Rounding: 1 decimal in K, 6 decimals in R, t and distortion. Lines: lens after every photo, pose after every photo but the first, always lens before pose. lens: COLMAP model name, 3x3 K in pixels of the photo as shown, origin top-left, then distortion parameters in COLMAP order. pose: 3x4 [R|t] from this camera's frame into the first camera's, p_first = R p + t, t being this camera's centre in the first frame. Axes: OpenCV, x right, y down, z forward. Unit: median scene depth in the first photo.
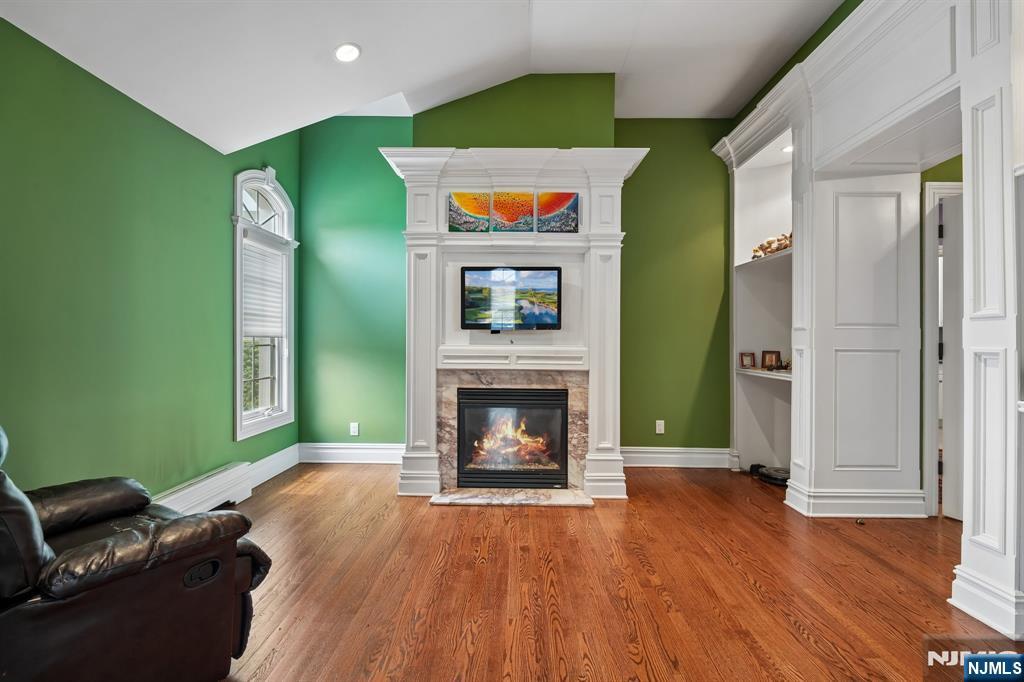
lens RADIAL K [[478.5, 0, 514.9], [0, 478.5, 337.5], [0, 0, 1]] dist [0.000274, -0.002501]
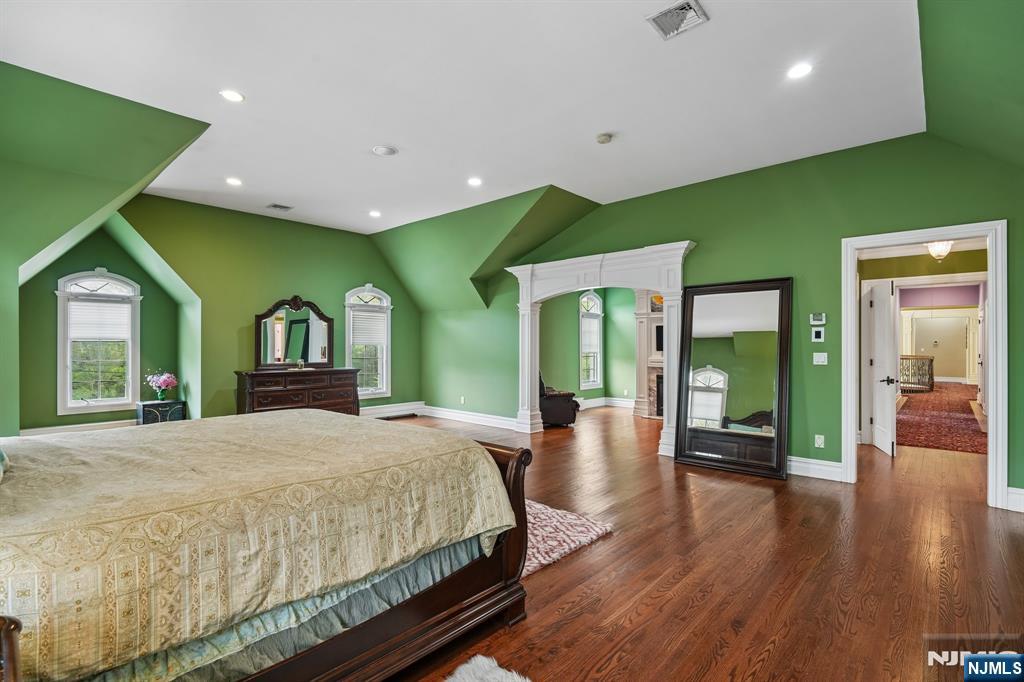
lens RADIAL K [[478.5, 0, 515.0], [0, 478.5, 346.1], [0, 0, 1]] dist [0.000274, -0.002501]
pose [[0.750258, -0.003573, -0.661135, 0.939823], [0.003308, 0.999993, -0.001650, -0.038746], [0.661136, -0.000949, 0.750265, -1.295131]]
